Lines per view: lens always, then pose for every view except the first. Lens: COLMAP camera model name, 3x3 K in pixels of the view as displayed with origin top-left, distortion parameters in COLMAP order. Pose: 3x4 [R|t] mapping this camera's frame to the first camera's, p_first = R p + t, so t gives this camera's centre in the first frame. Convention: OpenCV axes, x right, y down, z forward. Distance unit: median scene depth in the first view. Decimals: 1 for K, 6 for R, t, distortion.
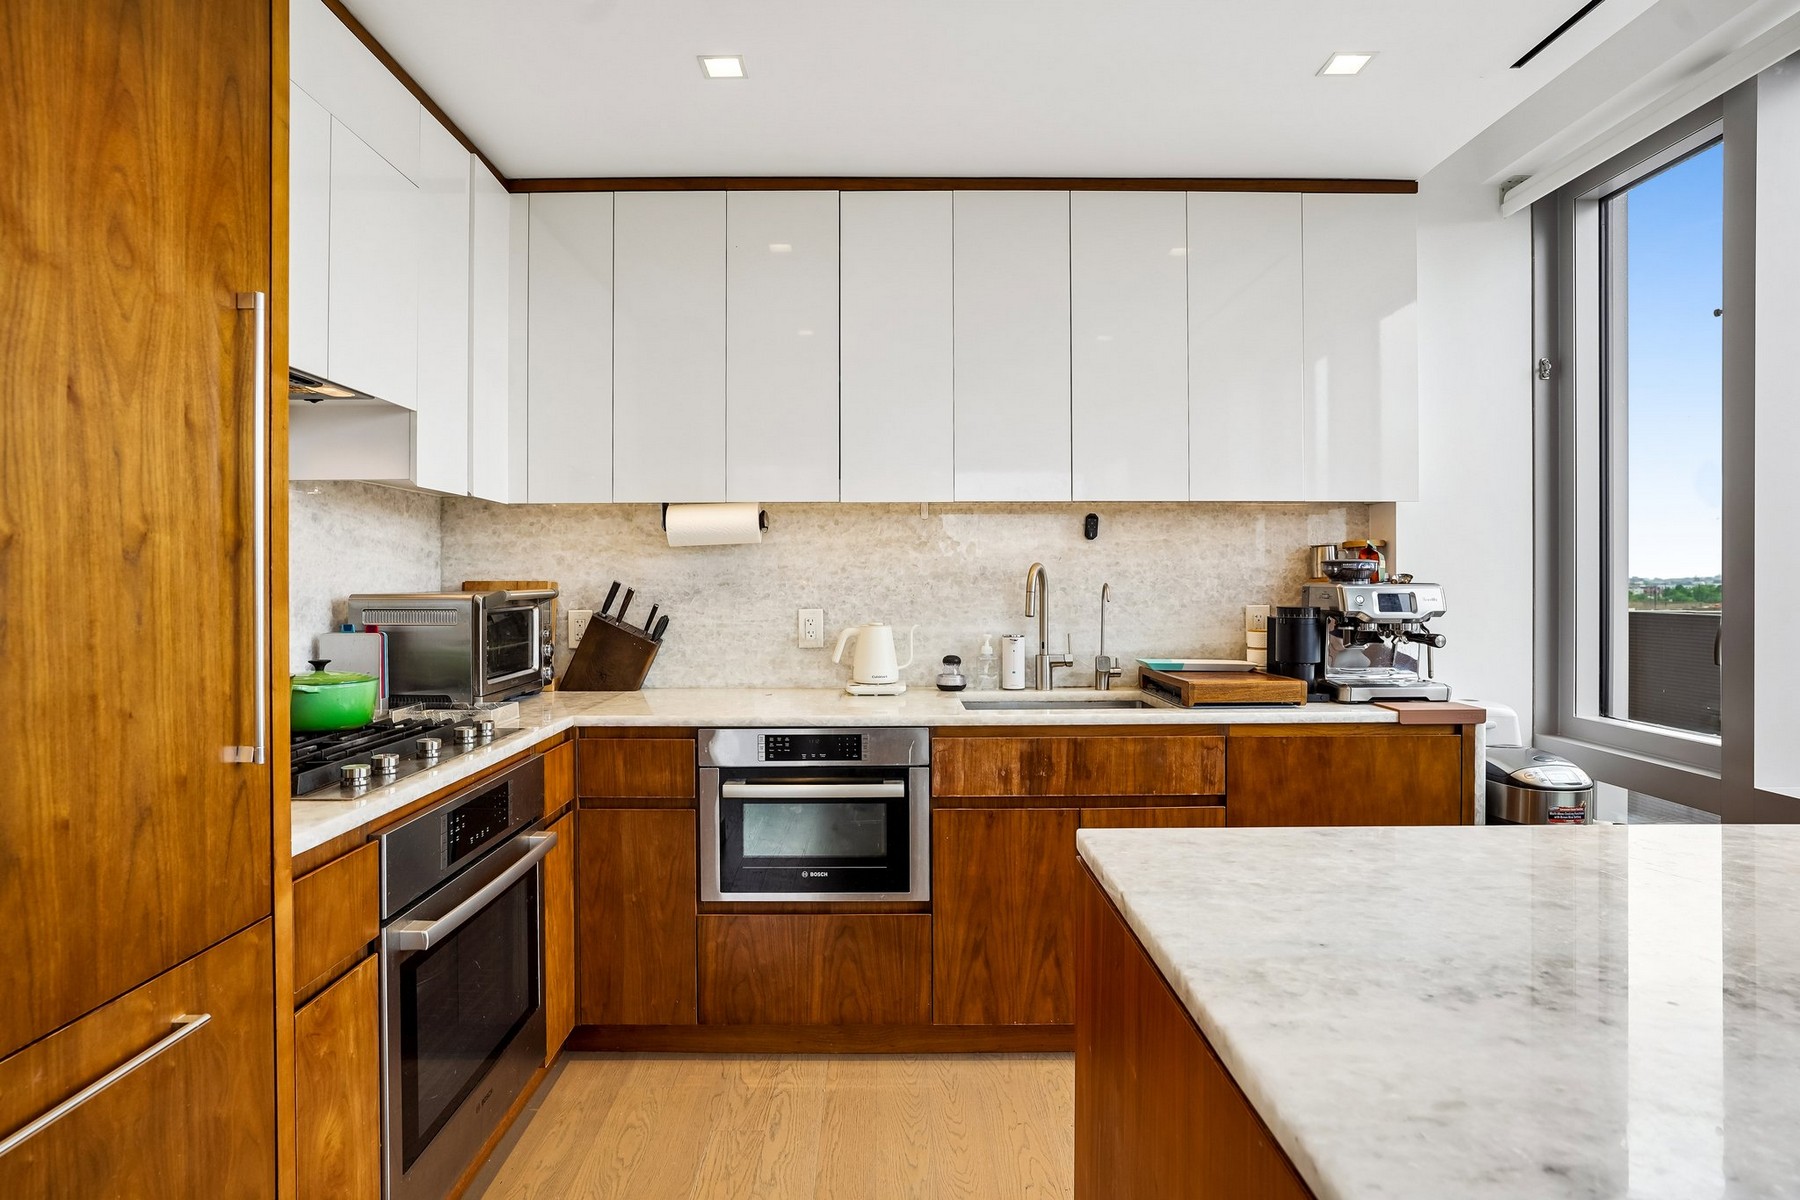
lens RADIAL K [[983.0, 0, 885.9], [0, 983.0, 583.0], [0, 0, 1]] dist [-0.043675, 0.019277]
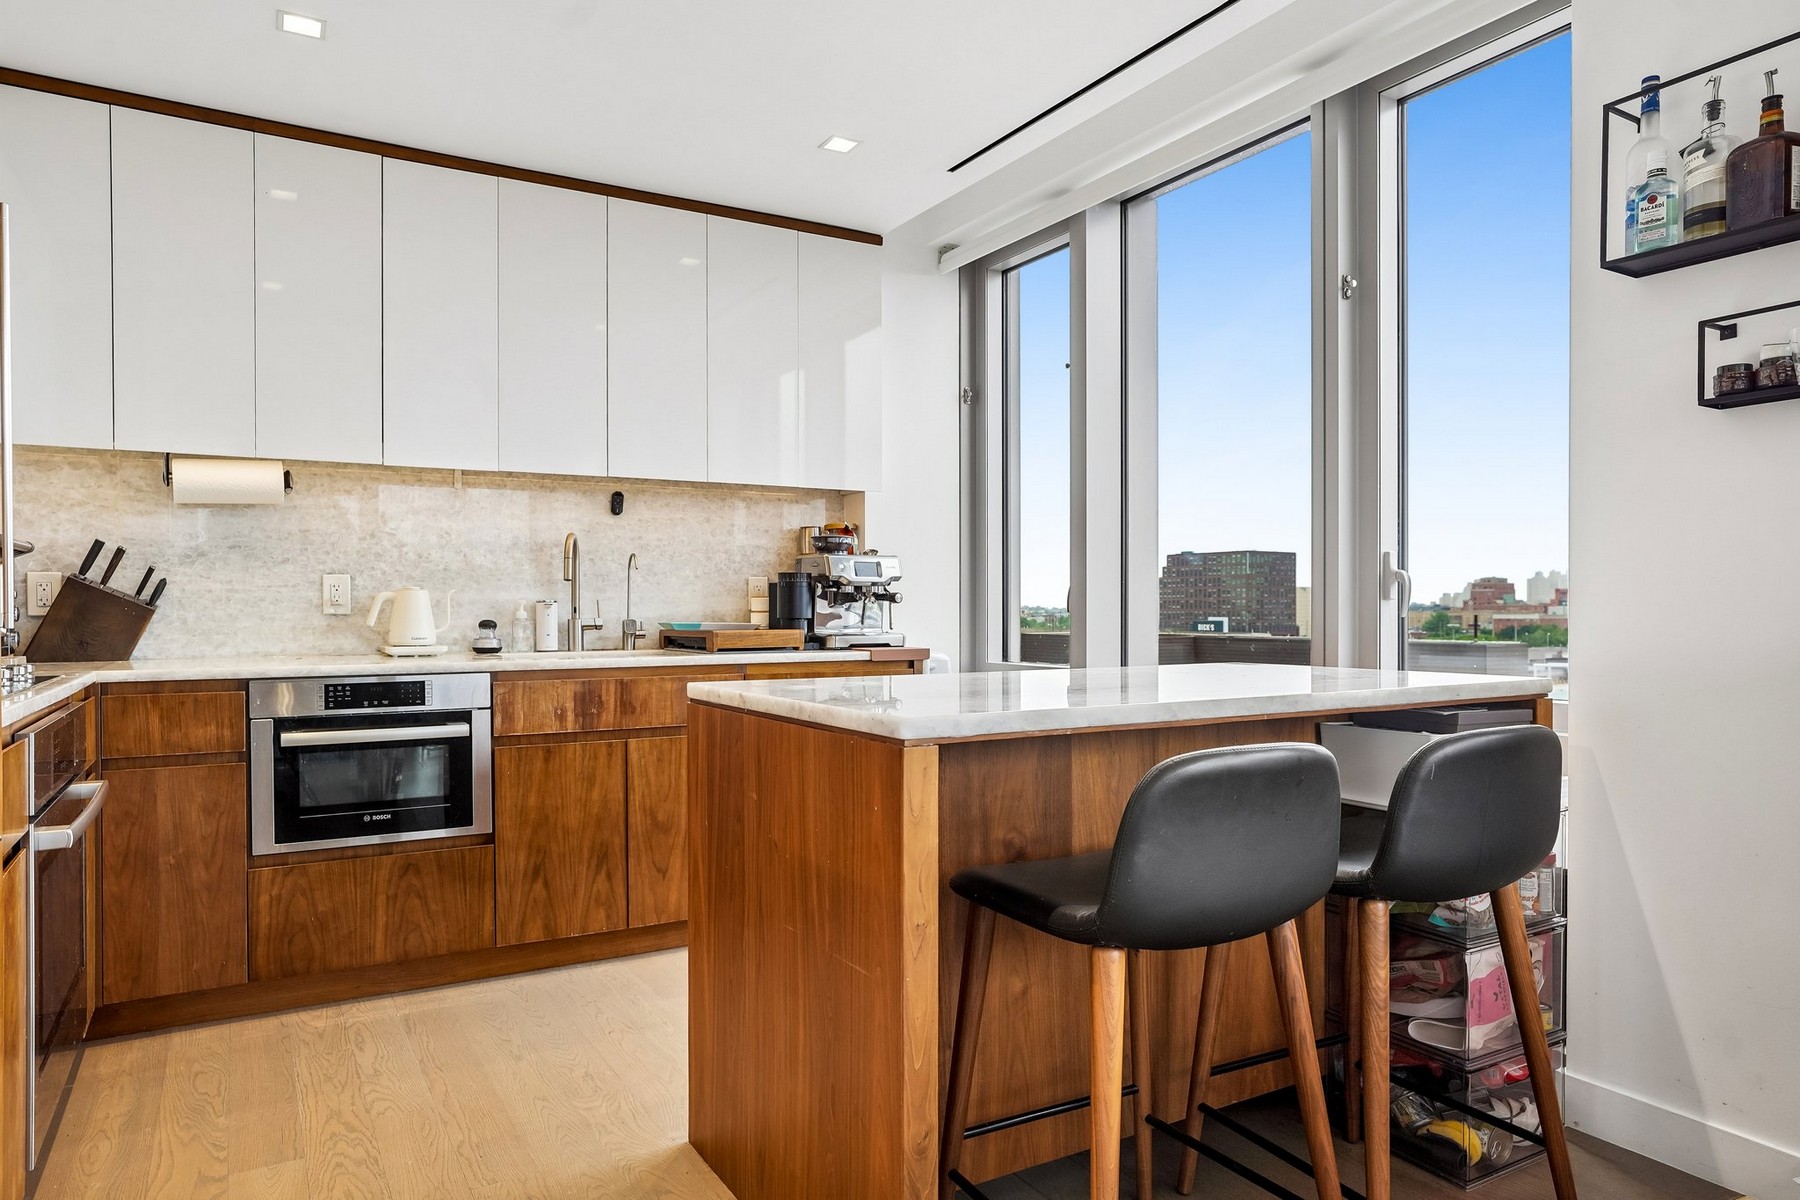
lens RADIAL K [[1125.9, 0, 873.0], [0, 1125.9, 621.1], [0, 0, 1]] dist [-0.016687, 0.018247]
pose [[0.870898, -0.005016, 0.491438, -0.198447], [0.002008, 0.999976, 0.006647, 0.081927], [-0.491459, -0.004802, 0.870887, -0.294498]]
